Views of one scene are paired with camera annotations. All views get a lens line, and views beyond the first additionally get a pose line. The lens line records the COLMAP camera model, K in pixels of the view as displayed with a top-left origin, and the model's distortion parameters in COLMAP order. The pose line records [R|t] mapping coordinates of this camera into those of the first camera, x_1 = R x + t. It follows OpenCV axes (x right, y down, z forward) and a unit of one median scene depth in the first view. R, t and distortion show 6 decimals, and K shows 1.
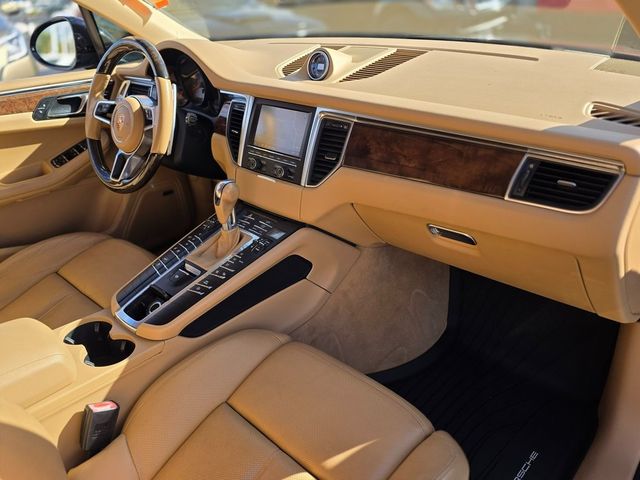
lens RADIAL K [[497.7, 0, 320.0], [0, 497.7, 240.0], [0, 0, 1]] dist [0.057967, -0.000244]
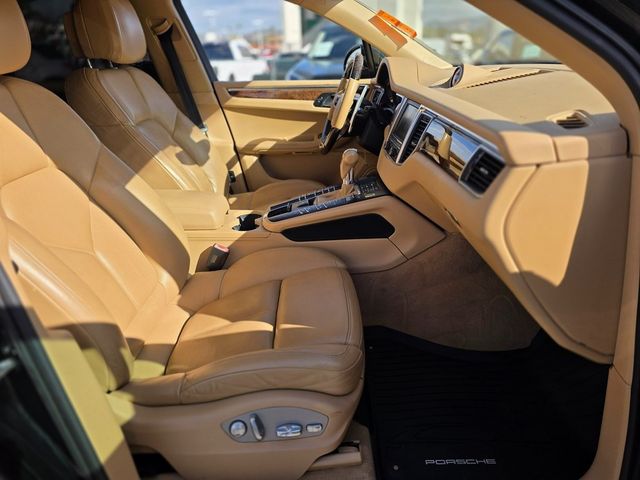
lens RADIAL K [[425.3, 0, 320.0], [0, 425.3, 240.0], [0, 0, 1]] dist [0.058447, -0.058369]
pose [[0.703980, 0.312873, -0.637591, 0.522189], [-0.334323, 0.938038, 0.091171, 0.038007], [0.626610, 0.148979, 0.764961, 0.044018]]
